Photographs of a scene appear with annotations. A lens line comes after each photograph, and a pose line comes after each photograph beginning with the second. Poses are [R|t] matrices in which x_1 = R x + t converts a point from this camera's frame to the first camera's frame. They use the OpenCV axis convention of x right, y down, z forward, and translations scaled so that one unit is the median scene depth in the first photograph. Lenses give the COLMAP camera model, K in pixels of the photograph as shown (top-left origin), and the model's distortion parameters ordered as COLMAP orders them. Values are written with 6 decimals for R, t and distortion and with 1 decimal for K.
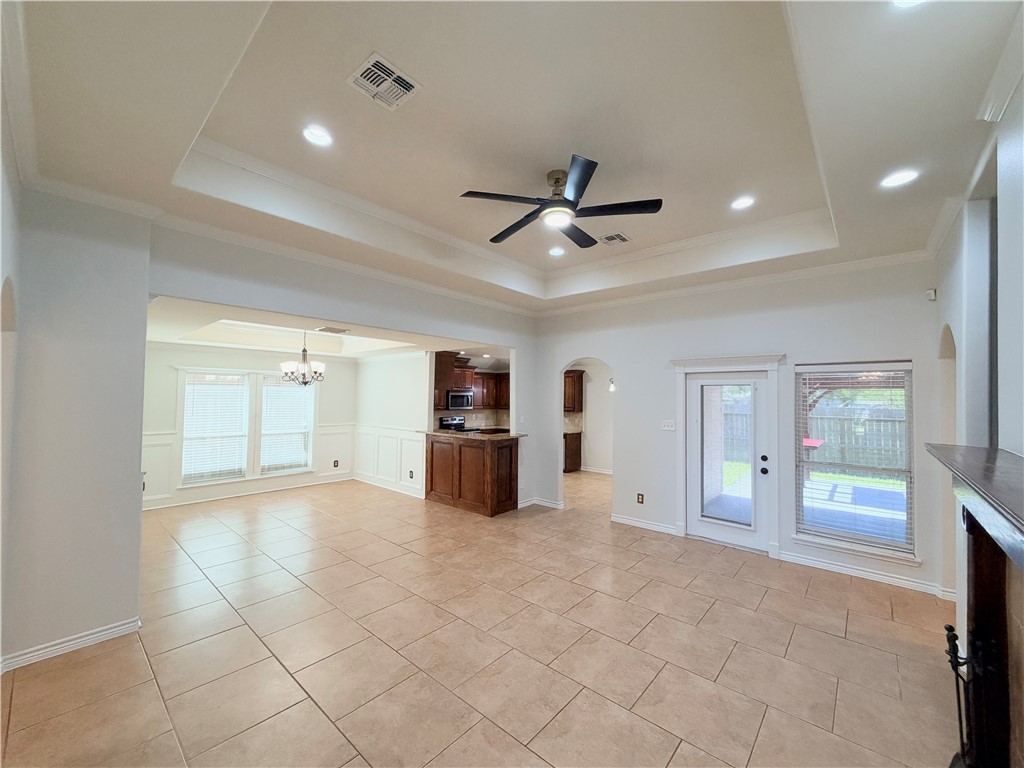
lens RADIAL K [[408.0, 0, 512.0], [0, 408.0, 384.0], [0, 0, 1]] dist [0.000908, -0.000194]
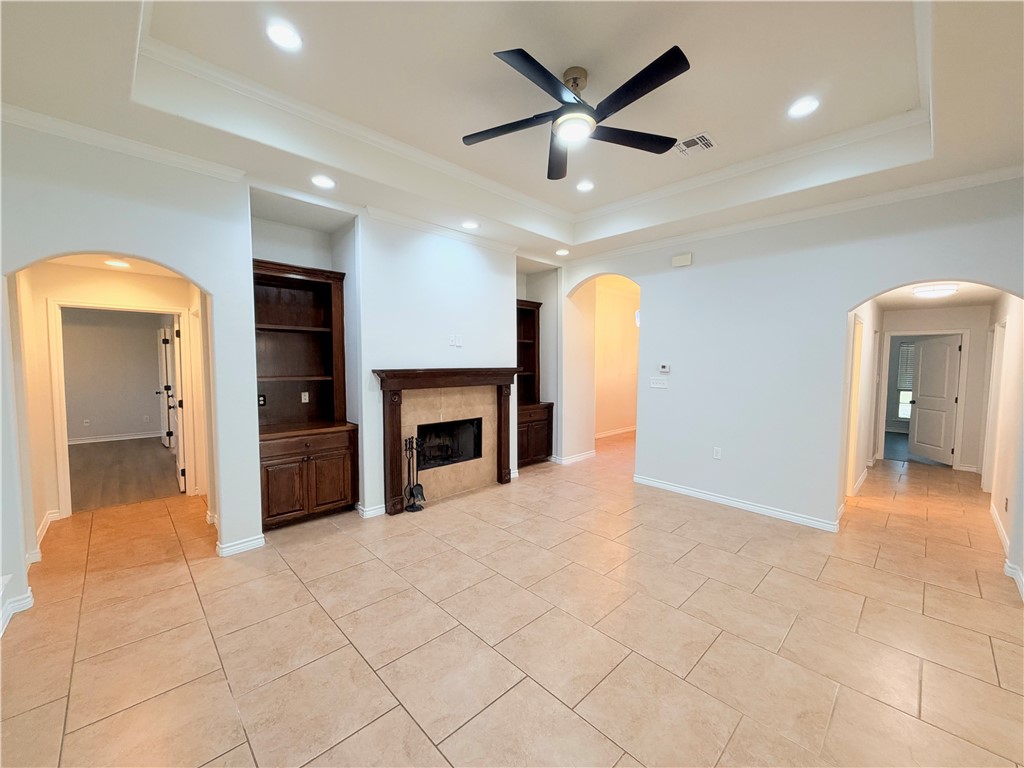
lens RADIAL K [[408.0, 0, 512.0], [0, 408.0, 384.0], [0, 0, 1]] dist [0.000908, -0.000194]
pose [[-0.996377, -0.028440, 0.080151, 0.109966], [-0.026129, 0.999216, 0.029746, 0.062831], [-0.080934, 0.027544, -0.996339, 1.291235]]
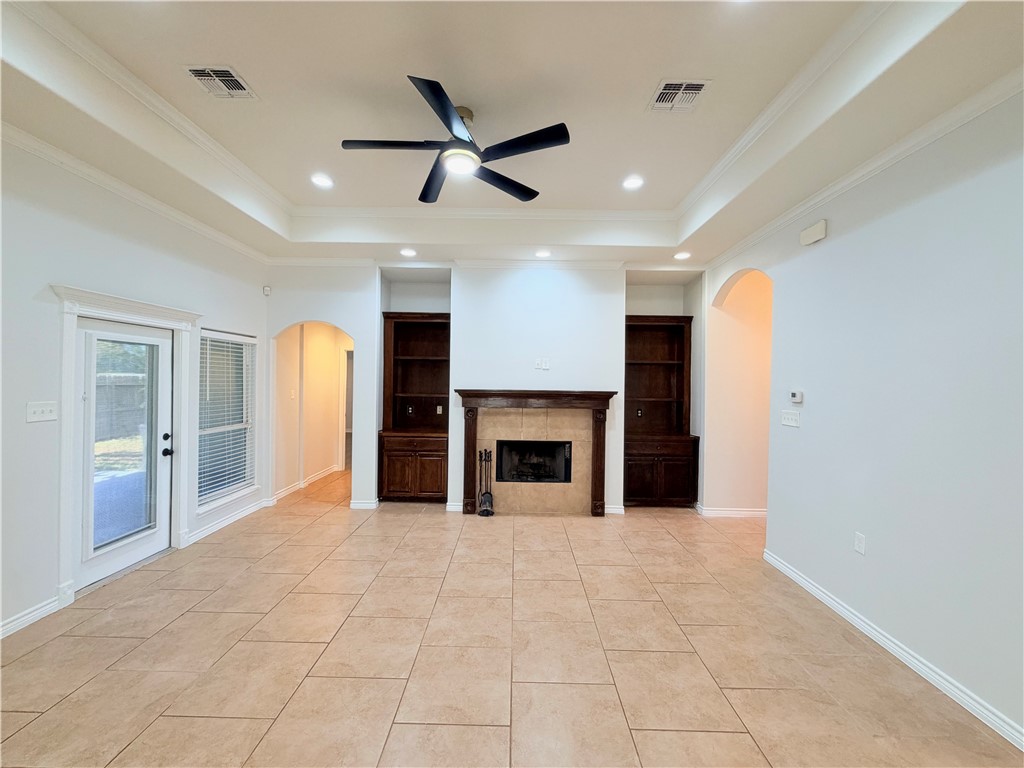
lens RADIAL K [[408.0, 0, 512.0], [0, 408.0, 384.0], [0, 0, 1]] dist [0.000908, -0.000194]
pose [[-0.649529, -0.031388, 0.759688, -0.448535], [-0.048939, 0.998802, -0.000575, 0.044260], [-0.758760, -0.037552, -0.650287, 1.023620]]
